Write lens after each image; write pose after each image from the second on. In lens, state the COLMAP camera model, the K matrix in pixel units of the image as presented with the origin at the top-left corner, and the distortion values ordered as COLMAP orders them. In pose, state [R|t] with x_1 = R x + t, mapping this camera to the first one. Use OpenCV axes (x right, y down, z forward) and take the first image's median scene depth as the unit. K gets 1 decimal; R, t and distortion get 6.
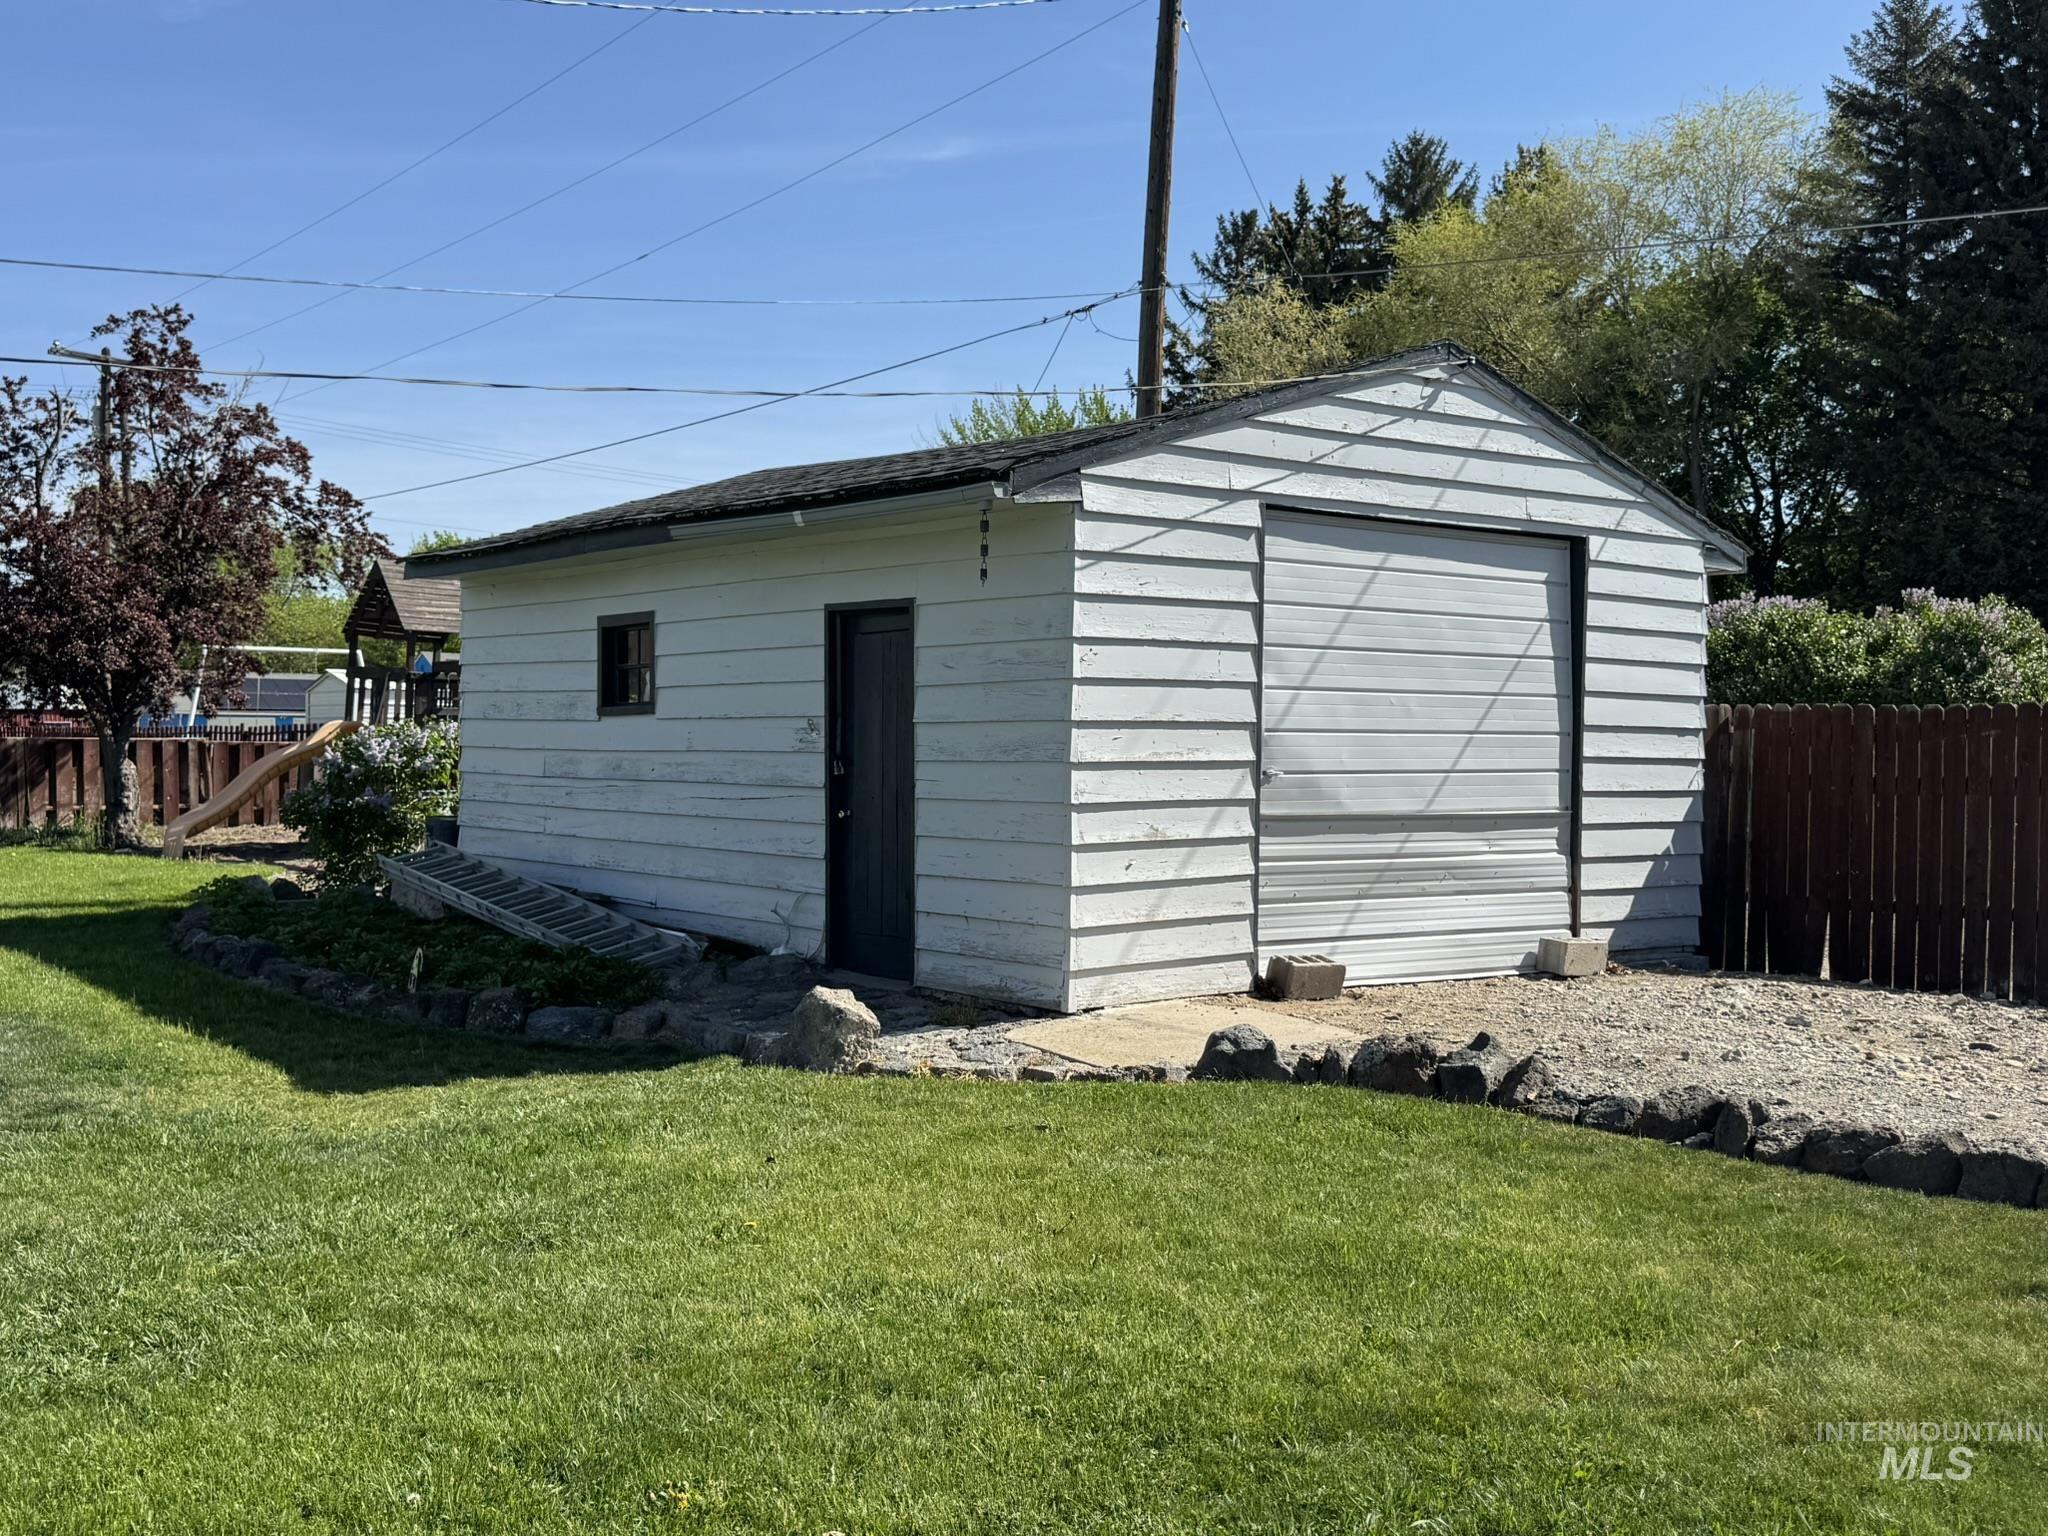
lens RADIAL K [[1990.1, 0, 1028.5], [0, 1990.1, 780.3], [0, 0, 1]] dist [0.000376, 0.000000]
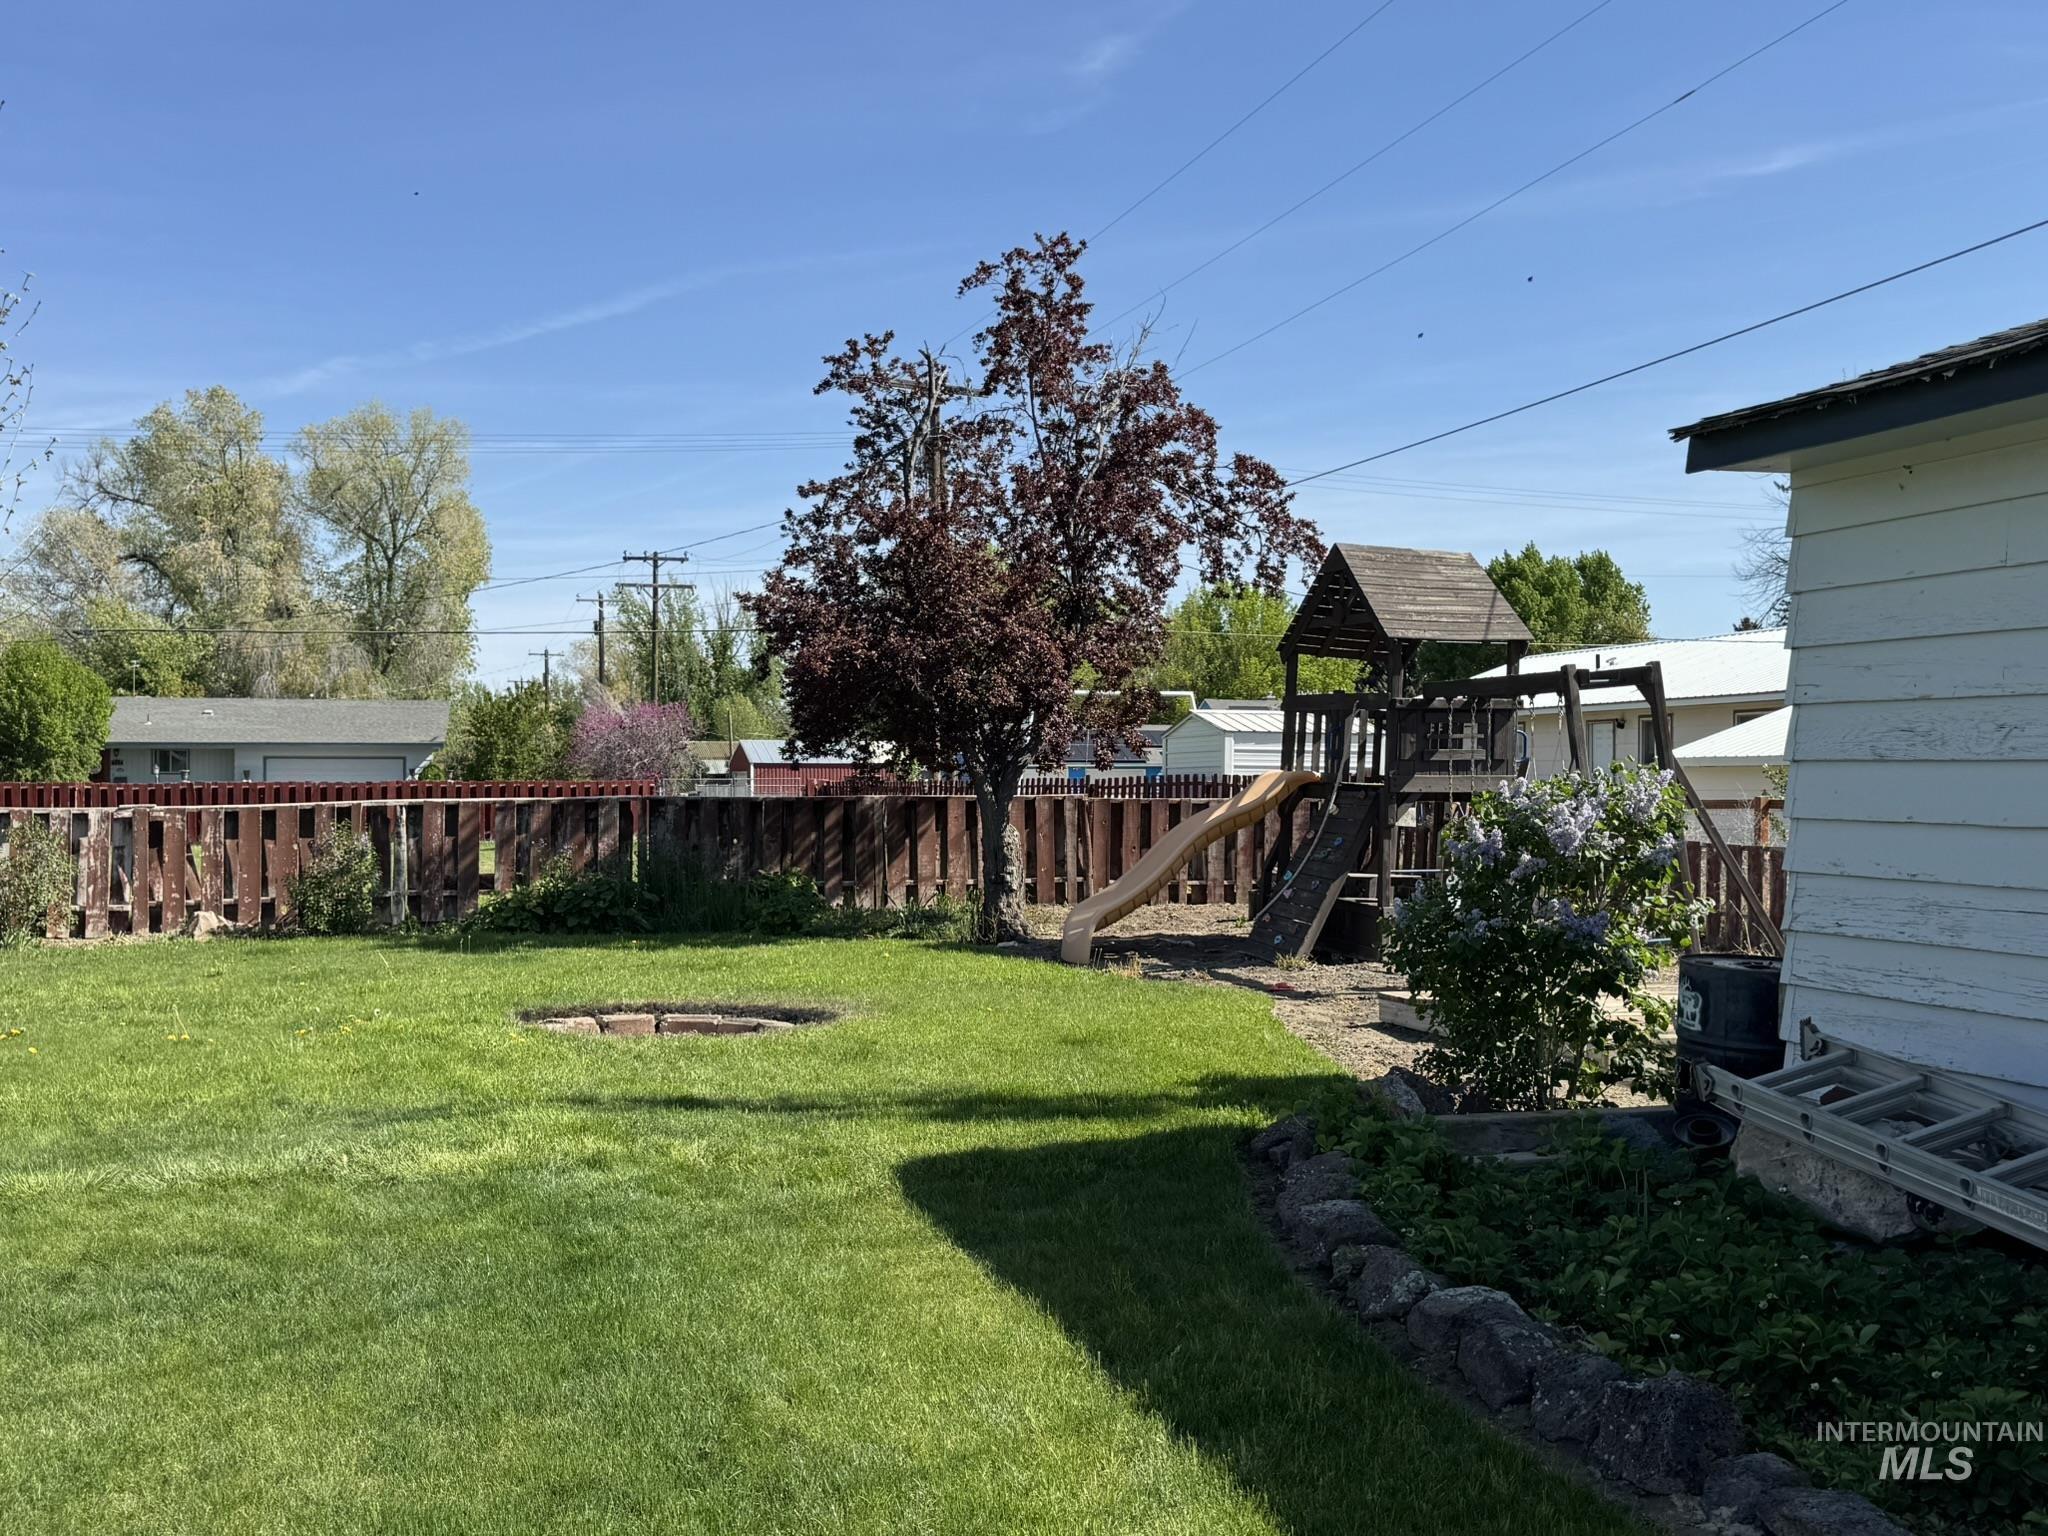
lens RADIAL K [[1990.1, 0, 1022.4], [0, 1990.1, 768.0], [0, 0, 1]] dist [0.000376, 0.000000]
pose [[0.930061, -0.016878, -0.367018, -0.160023], [0.006472, 0.999542, -0.029565, -0.009304], [0.367349, 0.025121, 0.929744, 0.276448]]
